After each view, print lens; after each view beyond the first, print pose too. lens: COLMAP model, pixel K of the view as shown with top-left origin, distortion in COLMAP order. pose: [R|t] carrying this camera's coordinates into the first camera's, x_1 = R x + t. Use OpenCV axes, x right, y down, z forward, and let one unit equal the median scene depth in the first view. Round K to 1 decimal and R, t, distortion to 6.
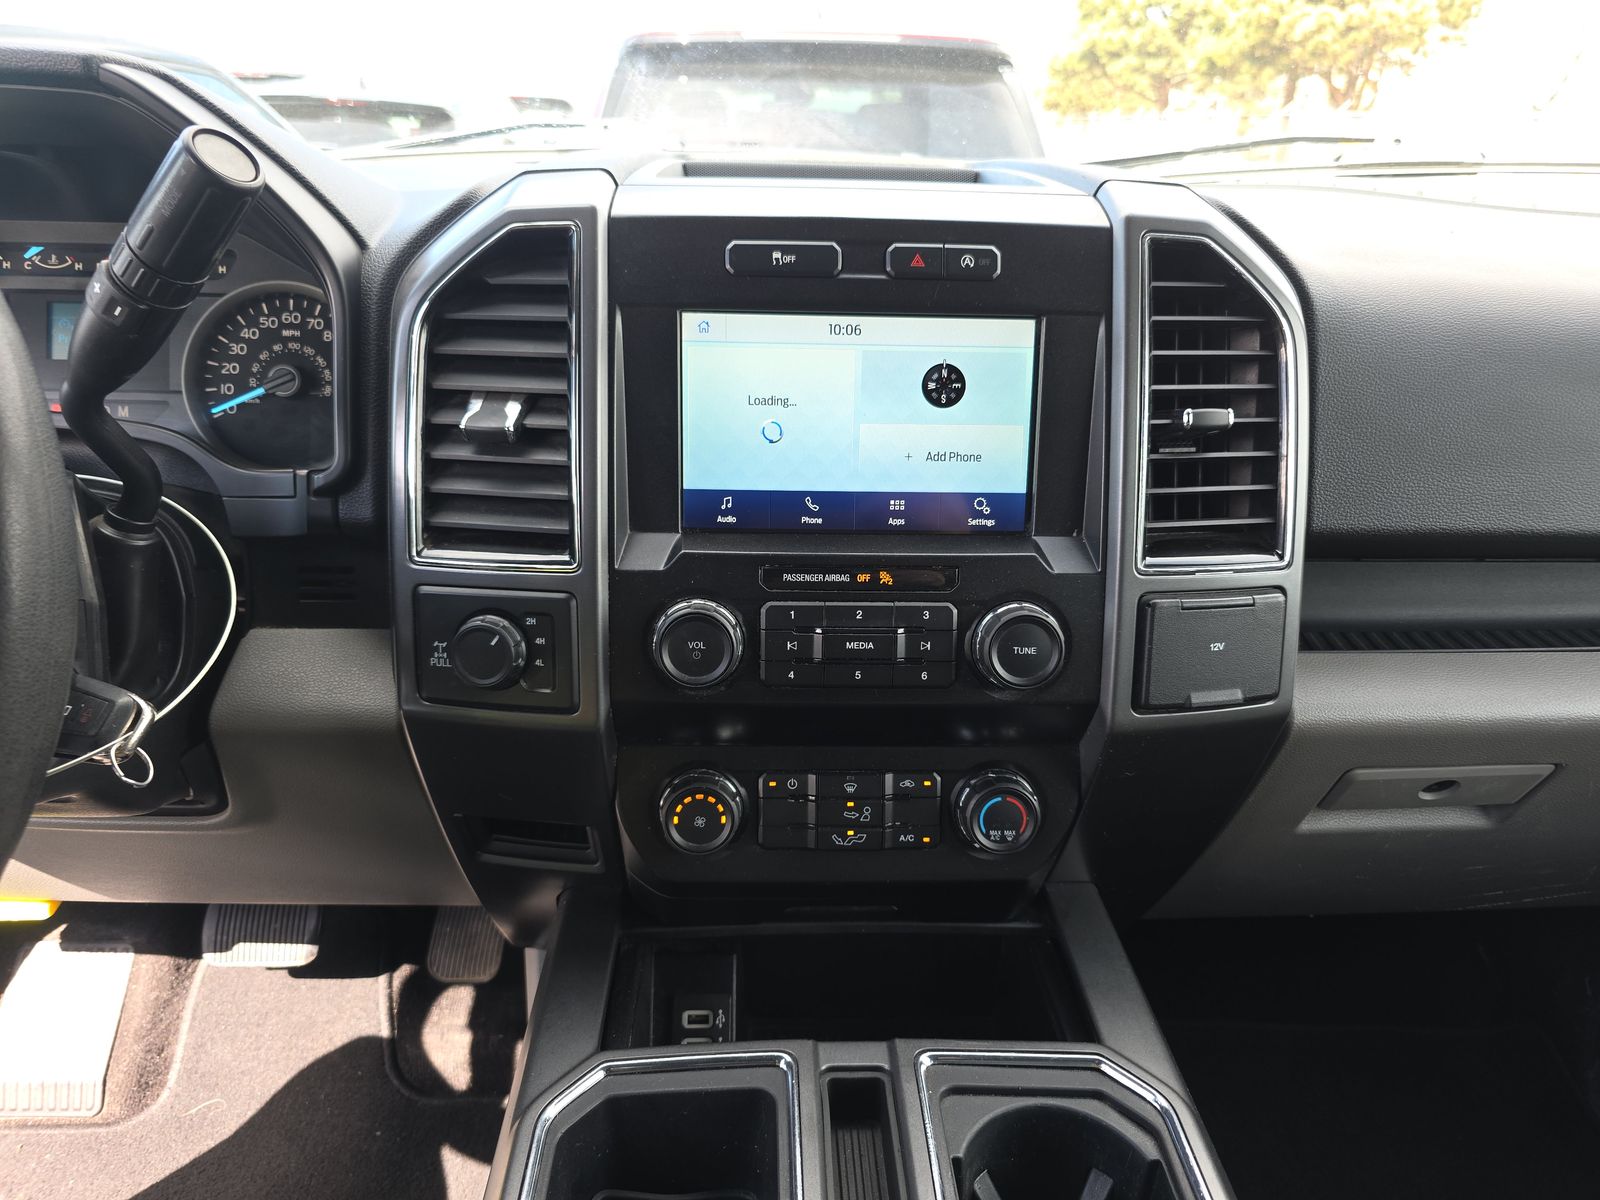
lens RADIAL K [[1209.9, 0, 800.0], [0, 1209.9, 600.0], [0, 0, 1]] dist [0.048657, -0.060198]
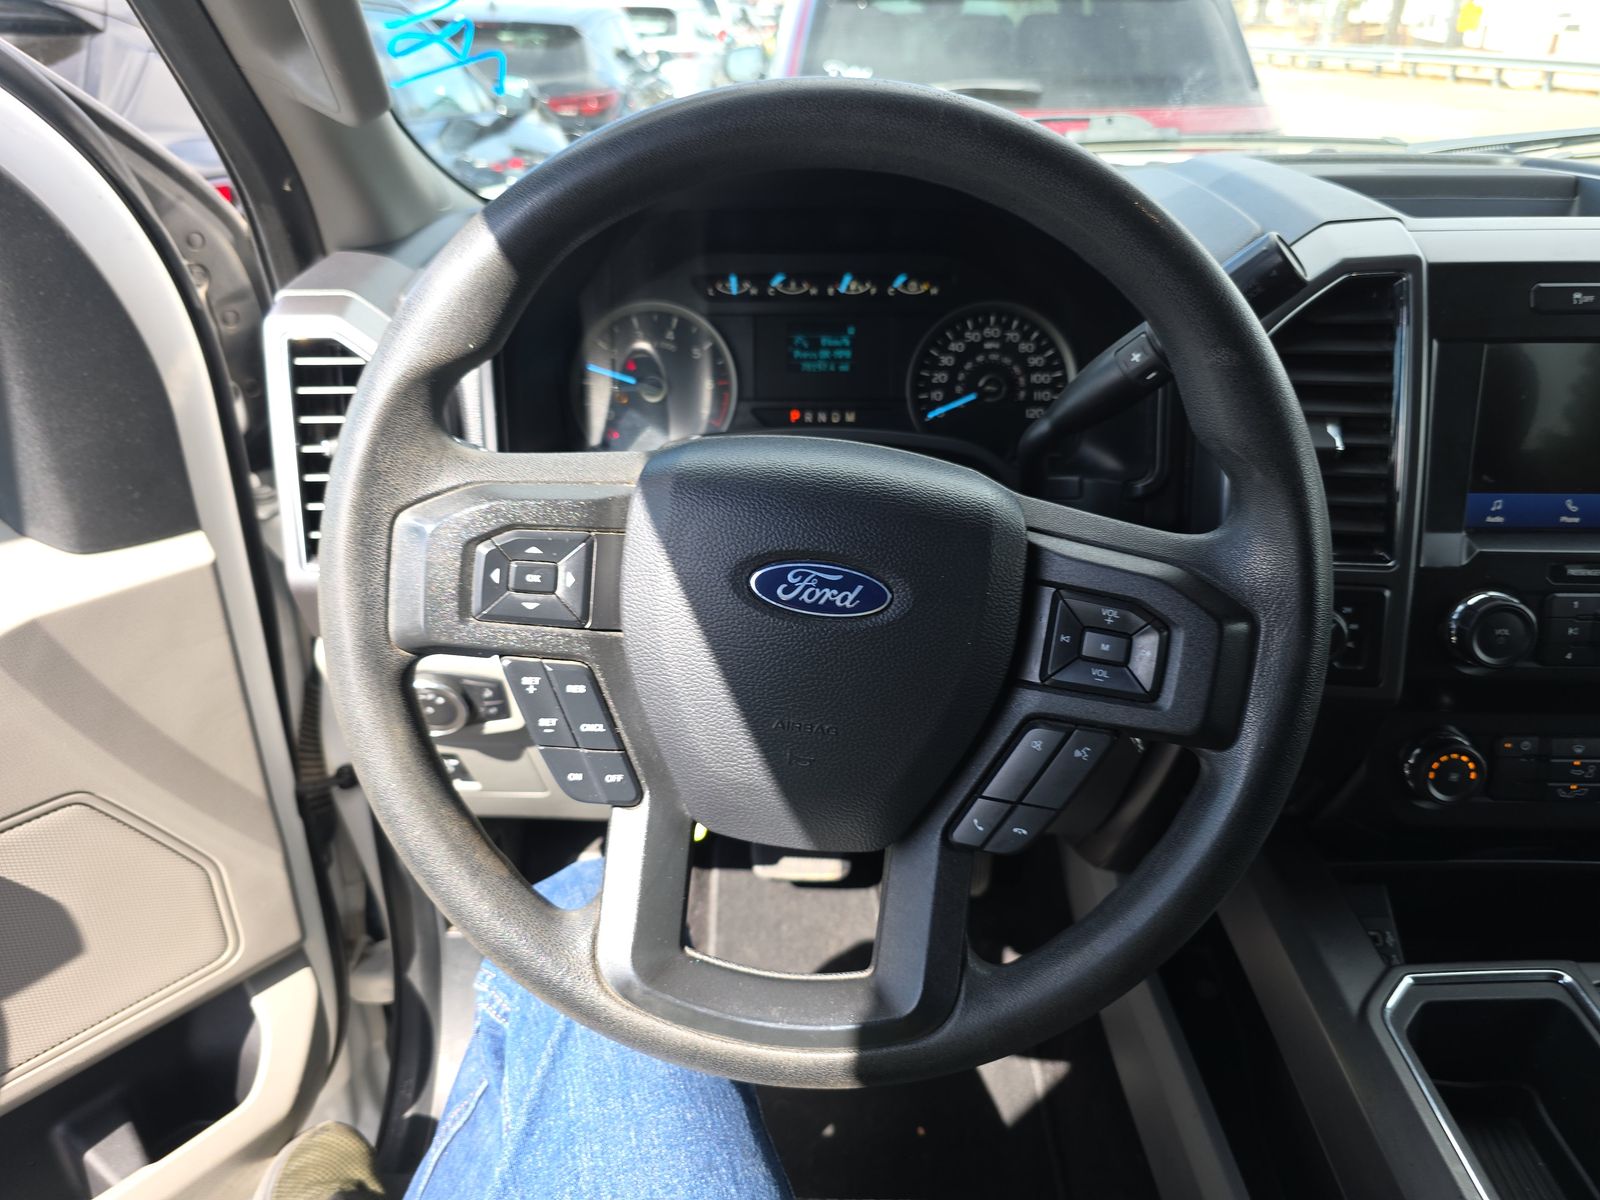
lens RADIAL K [[1209.9, 0, 800.0], [0, 1209.9, 600.0], [0, 0, 1]] dist [0.048657, -0.060198]
pose [[0.996985, 0.001768, -0.077575, -0.509745], [0.003684, 0.997535, 0.070080, -0.059815], [0.077507, -0.070154, 0.994520, -0.173804]]
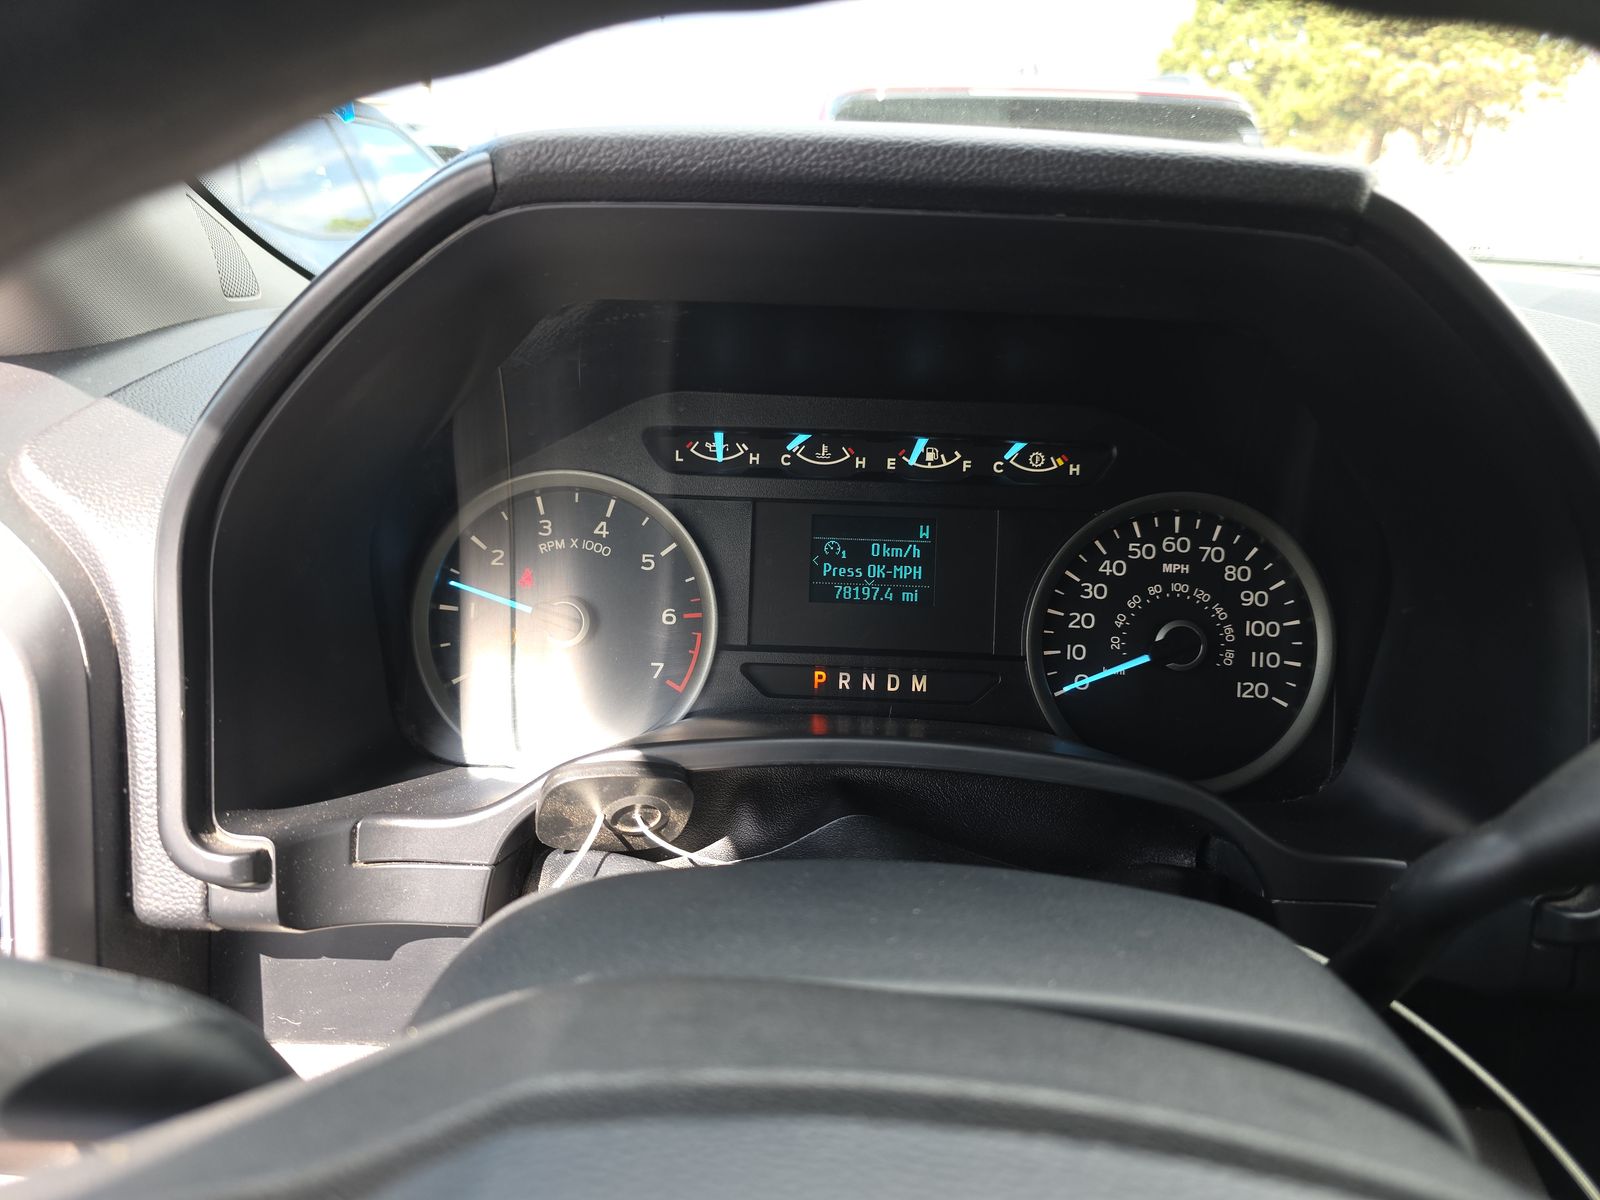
lens RADIAL K [[1209.9, 0, 800.0], [0, 1209.9, 600.0], [0, 0, 1]] dist [0.048657, -0.060198]
pose [[0.998200, 0.026161, -0.053971, -0.582169], [-0.028107, 0.998970, -0.035621, -0.173661], [0.052983, 0.037074, 0.997907, 0.346916]]
